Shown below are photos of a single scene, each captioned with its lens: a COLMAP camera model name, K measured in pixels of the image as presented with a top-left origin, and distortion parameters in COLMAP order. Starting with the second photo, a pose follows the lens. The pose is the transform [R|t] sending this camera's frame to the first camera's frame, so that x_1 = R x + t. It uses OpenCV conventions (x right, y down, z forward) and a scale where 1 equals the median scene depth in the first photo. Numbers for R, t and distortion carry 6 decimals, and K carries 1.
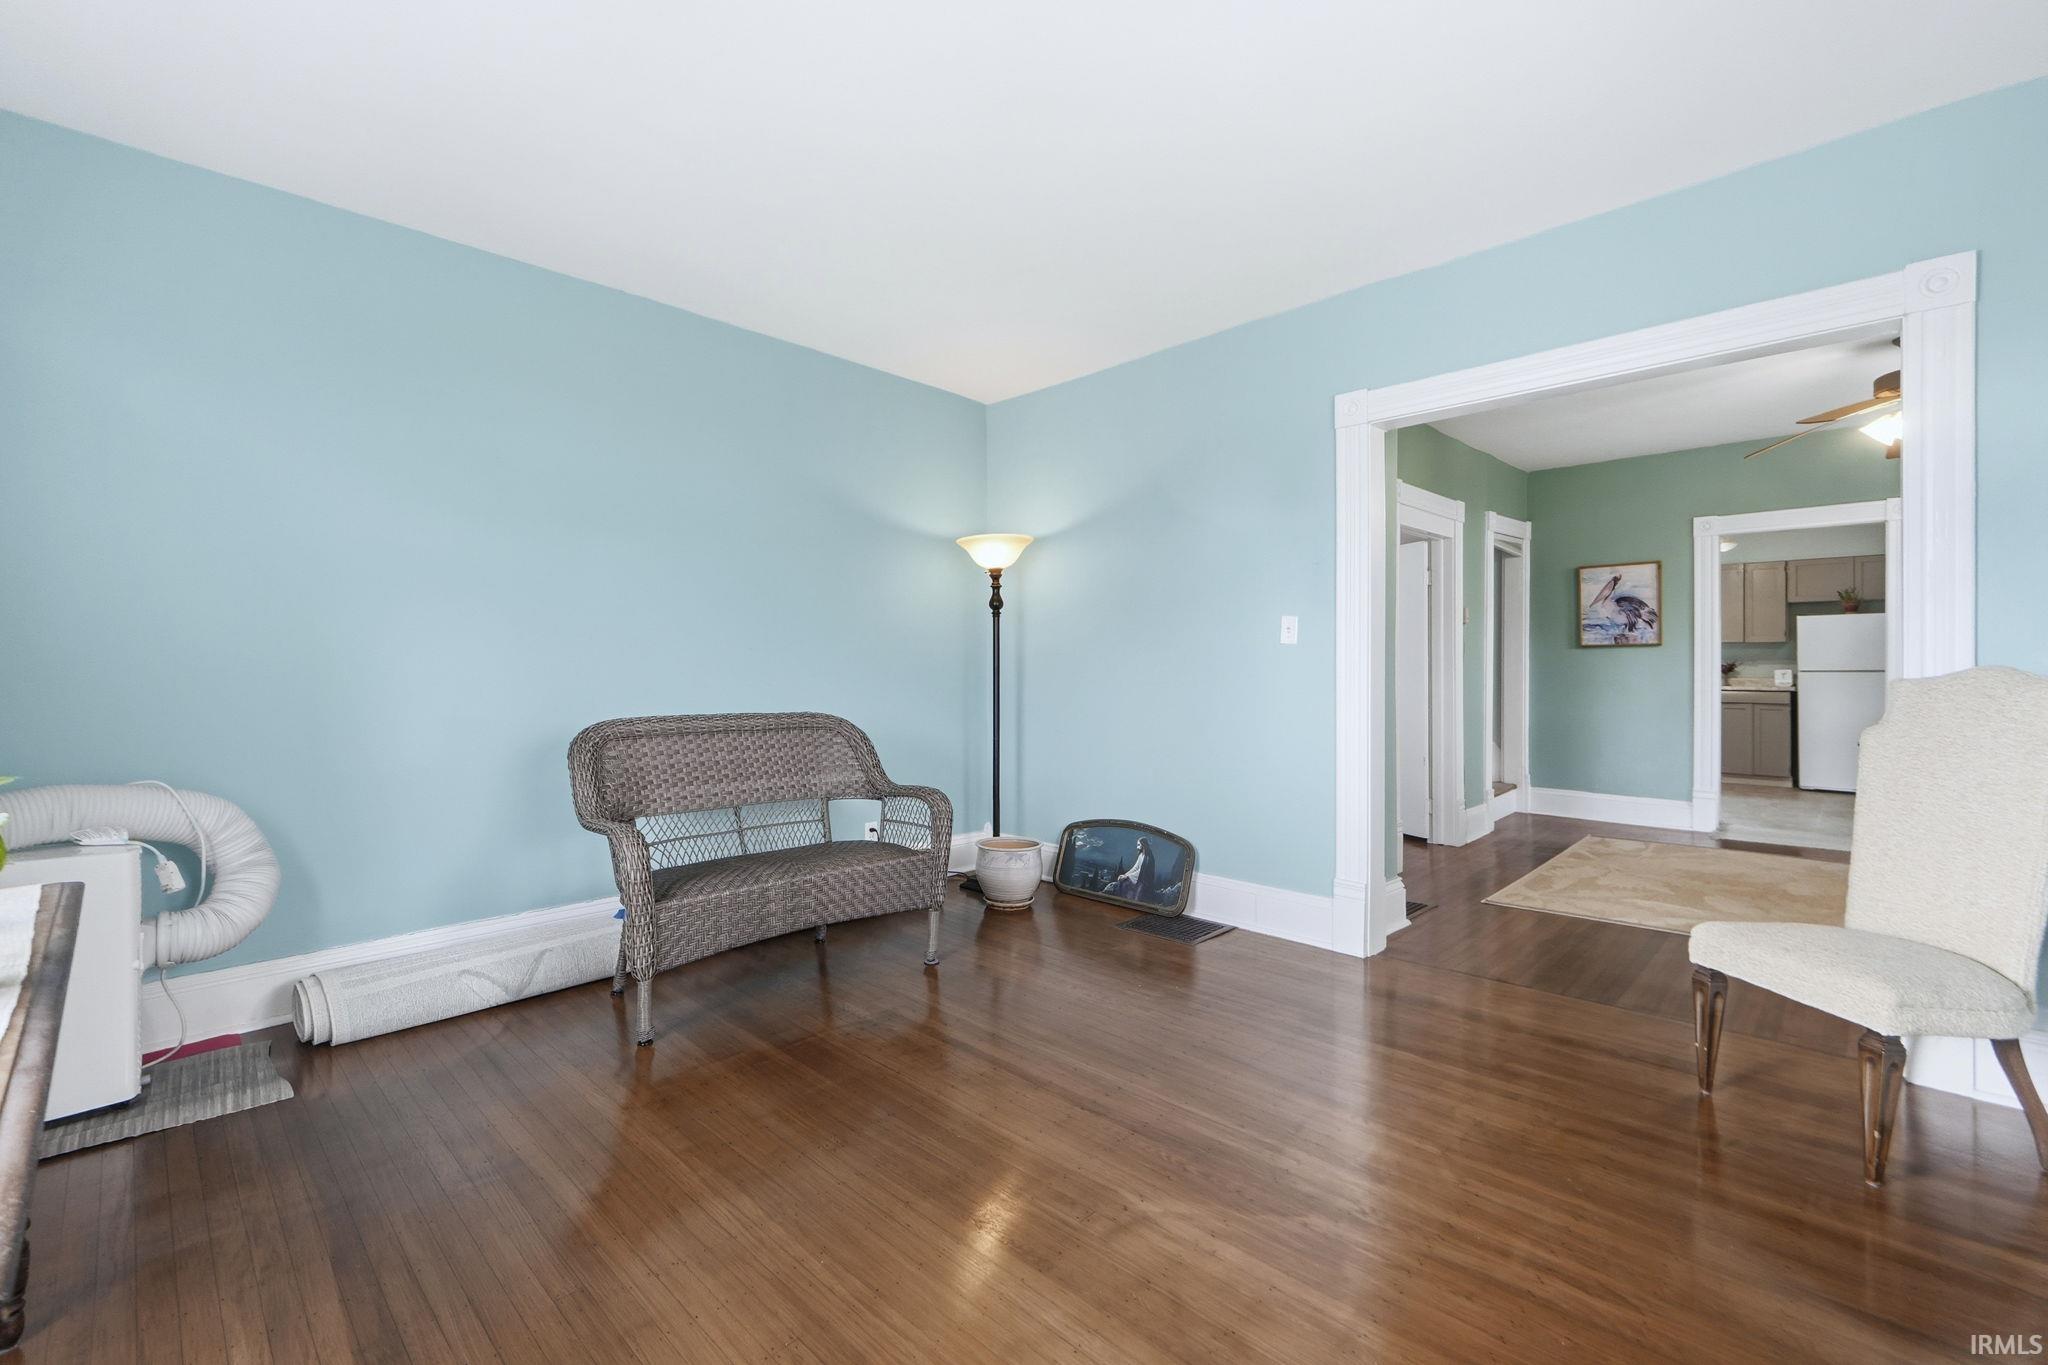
lens RADIAL K [[890.0, 0, 1022.9], [0, 890.0, 663.3], [0, 0, 1]] dist [0.003683, 0.000514]
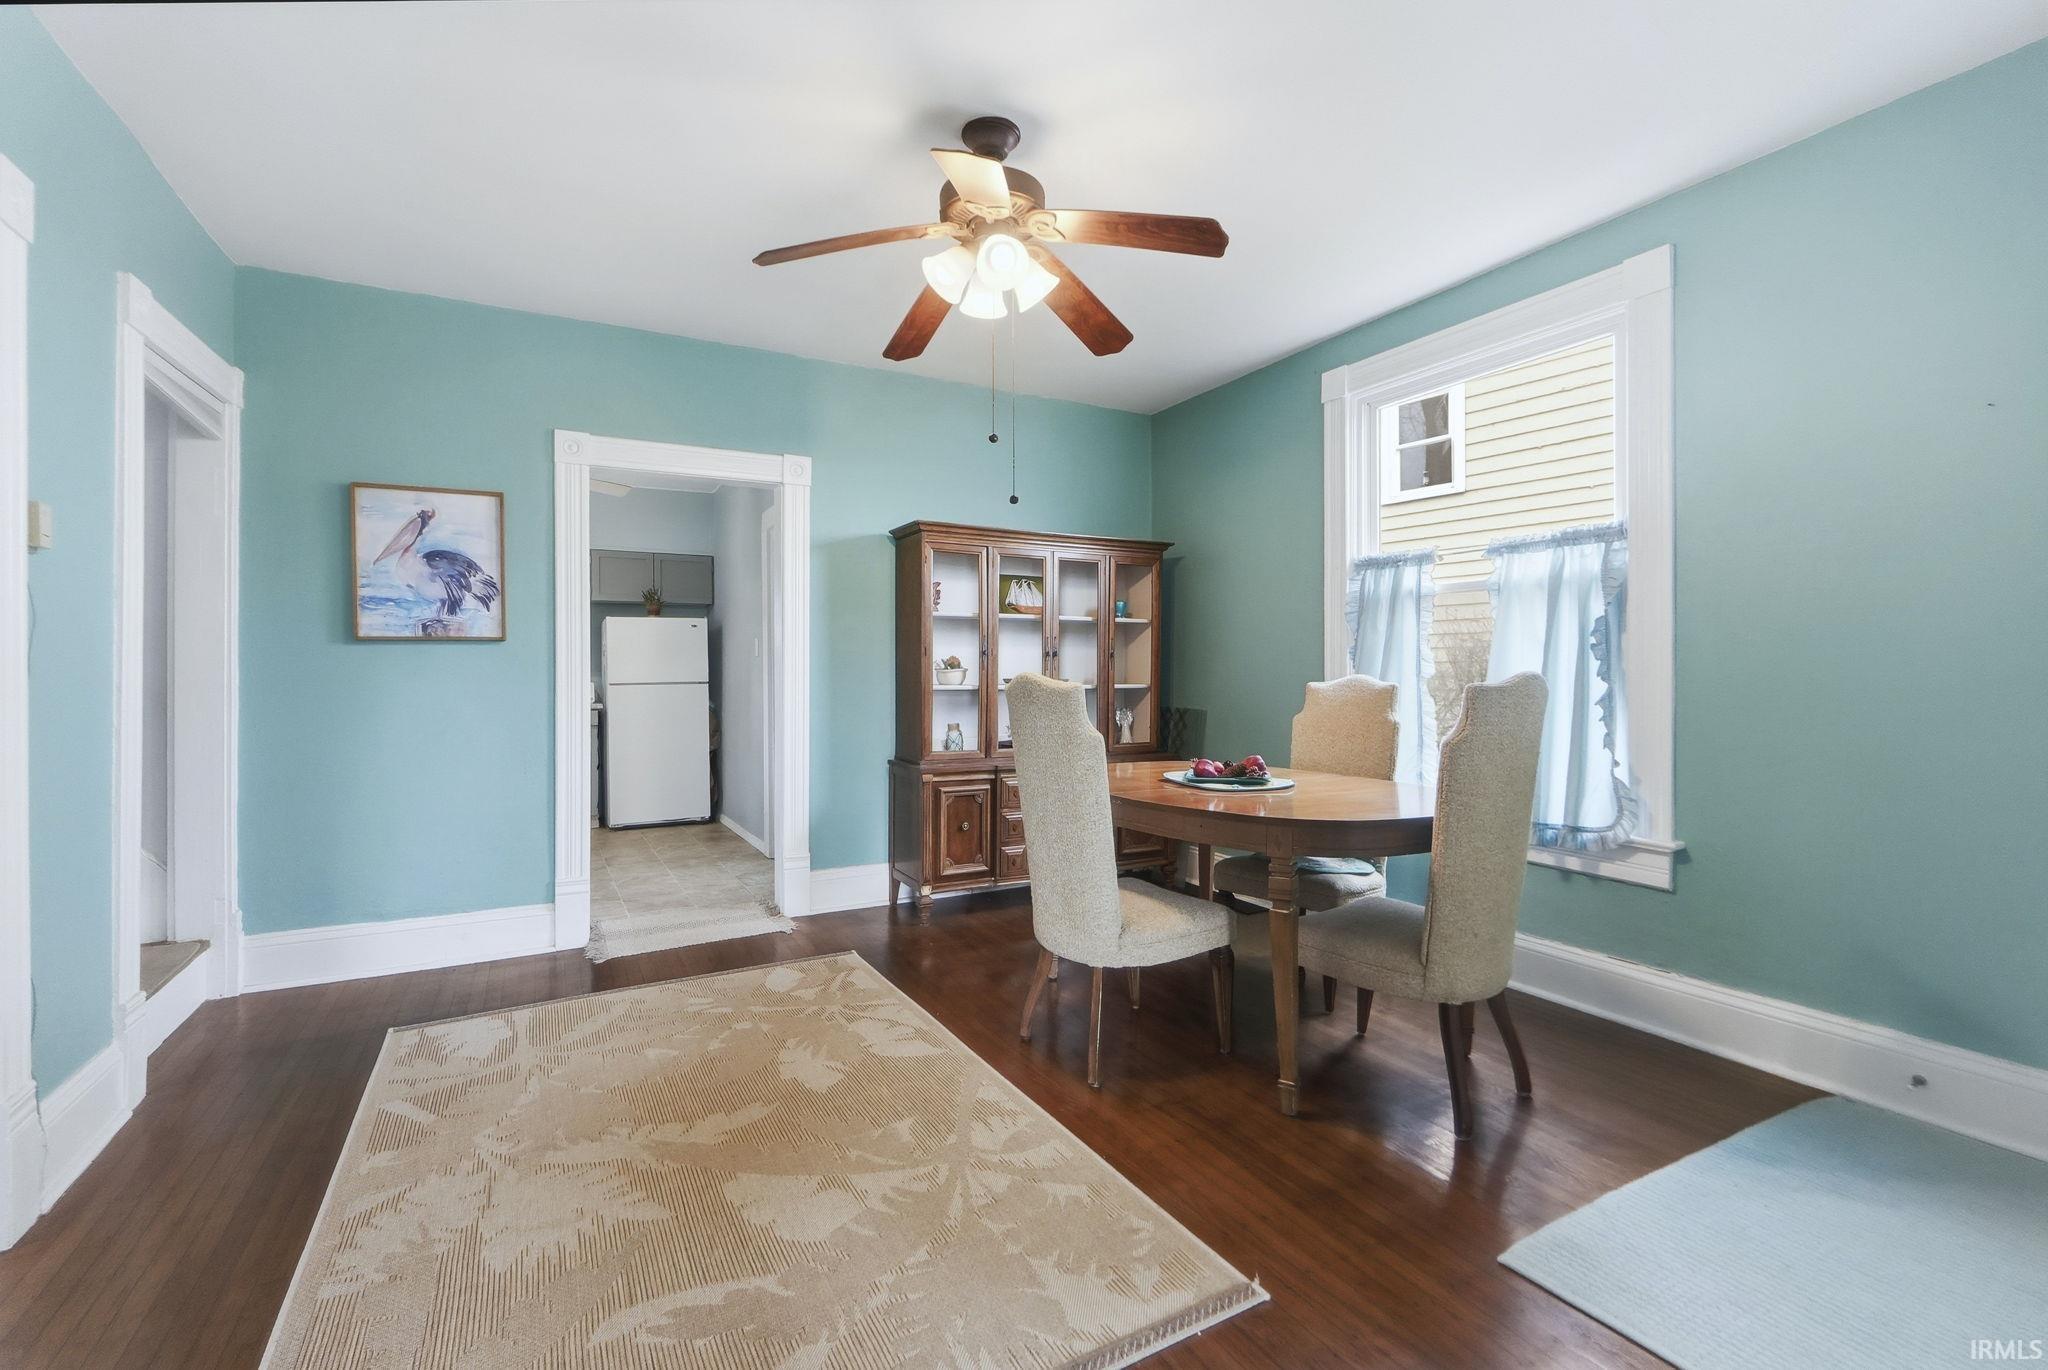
lens RADIAL K [[875.0, 0, 1017.0], [0, 875.0, 673.2], [0, 0, 1]] dist [-0.008885, 0.000078]
pose [[0.296136, 0.002138, 0.955144, 0.267212], [0.006075, 0.999973, -0.004122, 0.004964], [-0.955127, 0.007023, 0.296115, 0.500877]]
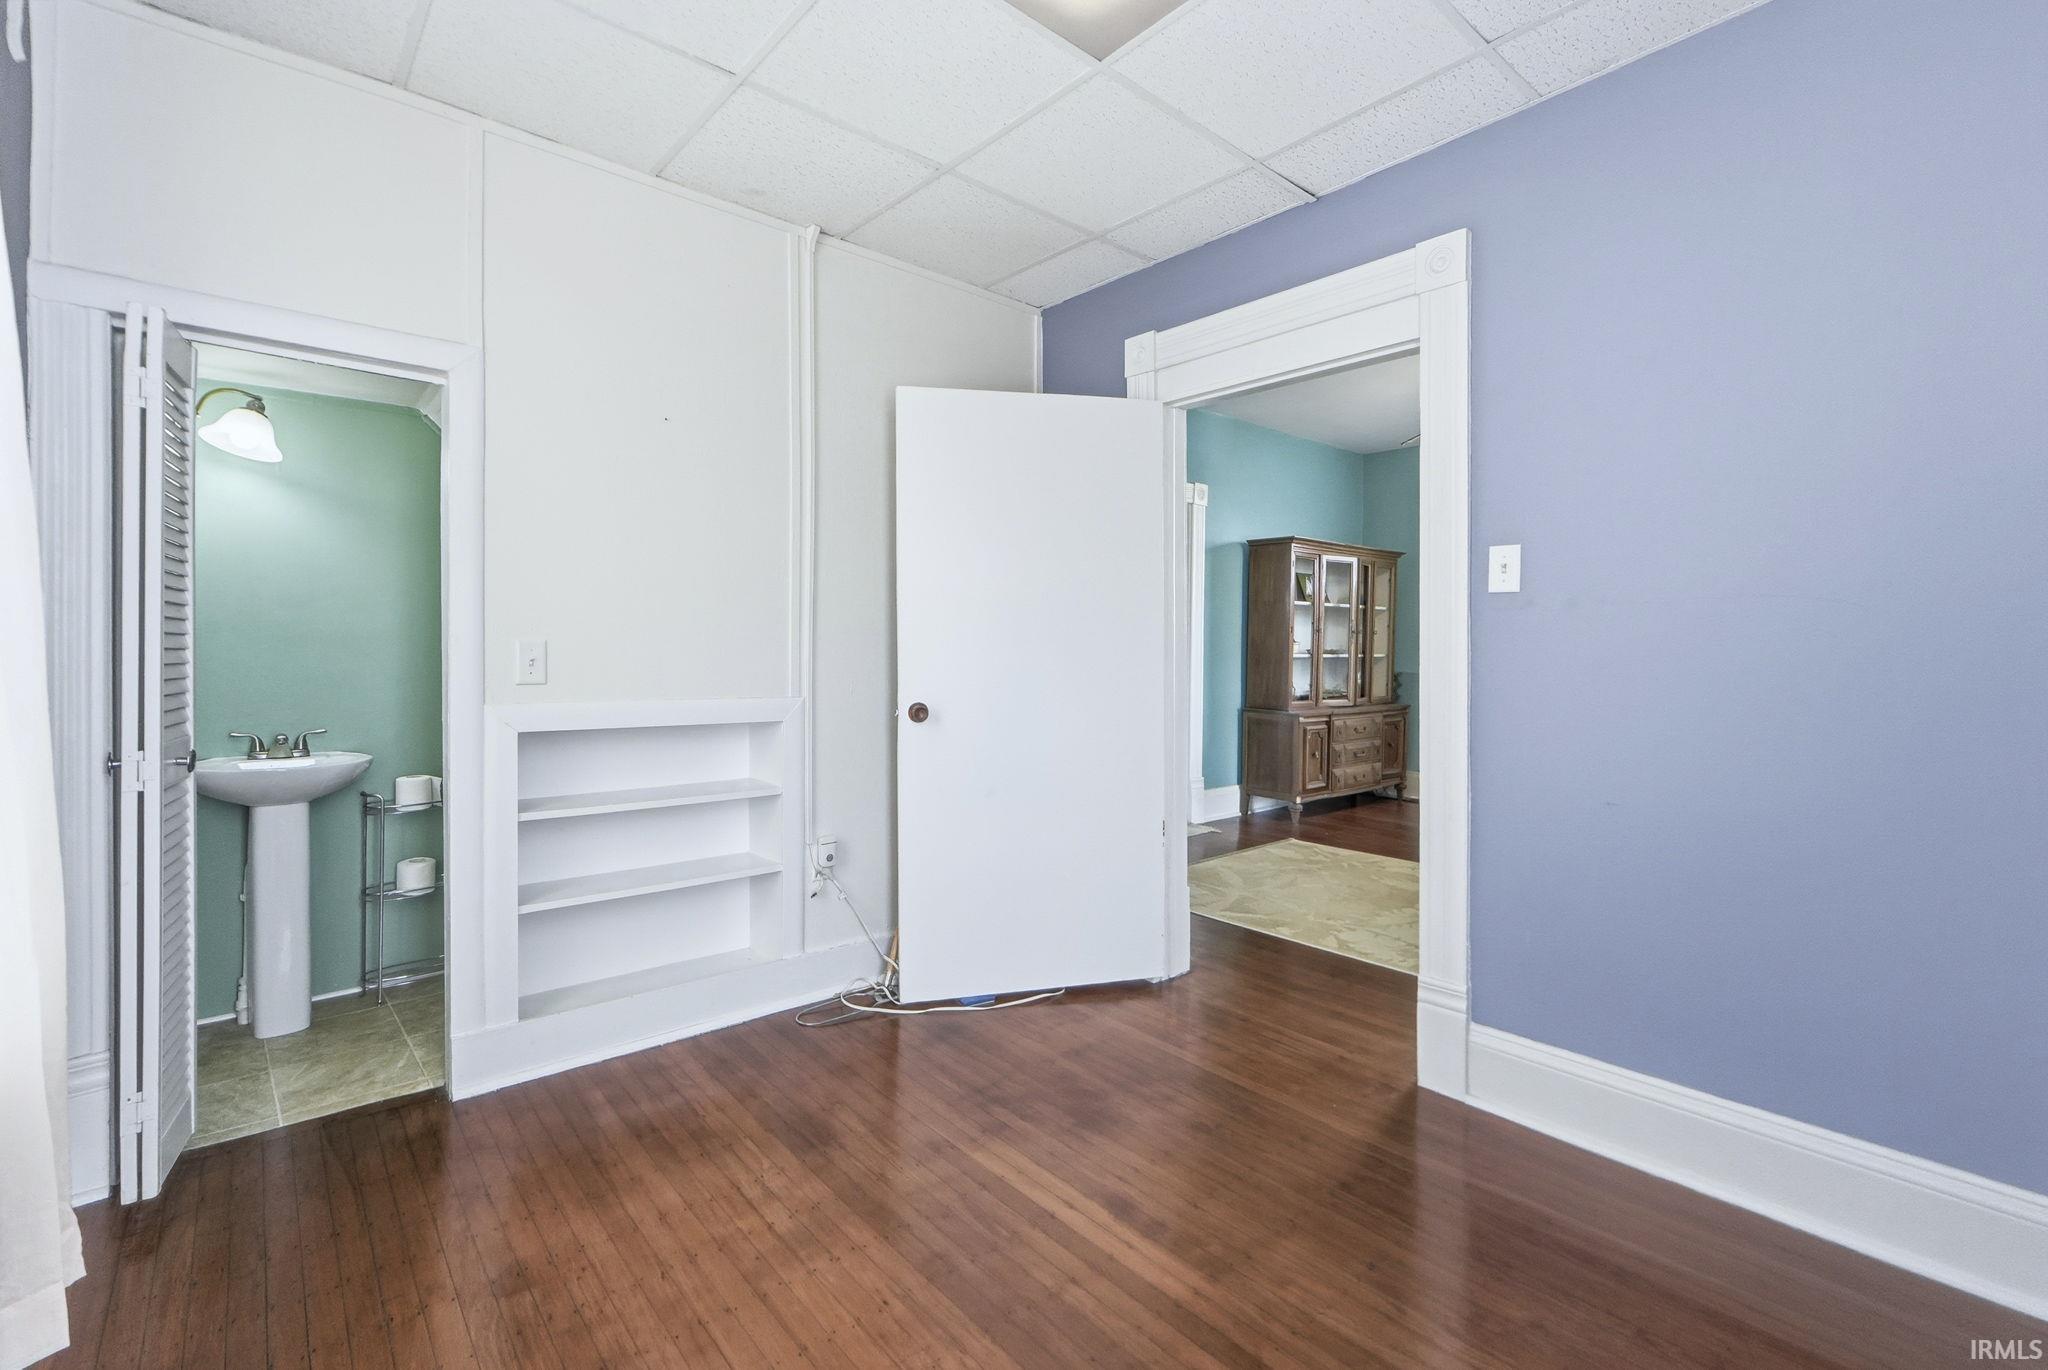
lens RADIAL K [[875.0, 0, 1017.0], [0, 875.0, 673.2], [0, 0, 1]] dist [-0.008885, 0.000078]
pose [[0.101146, -0.020067, 0.994669, -0.048417], [0.000799, 0.999798, 0.020090, 0.012522], [-0.994871, -0.001238, 0.101141, 0.936173]]
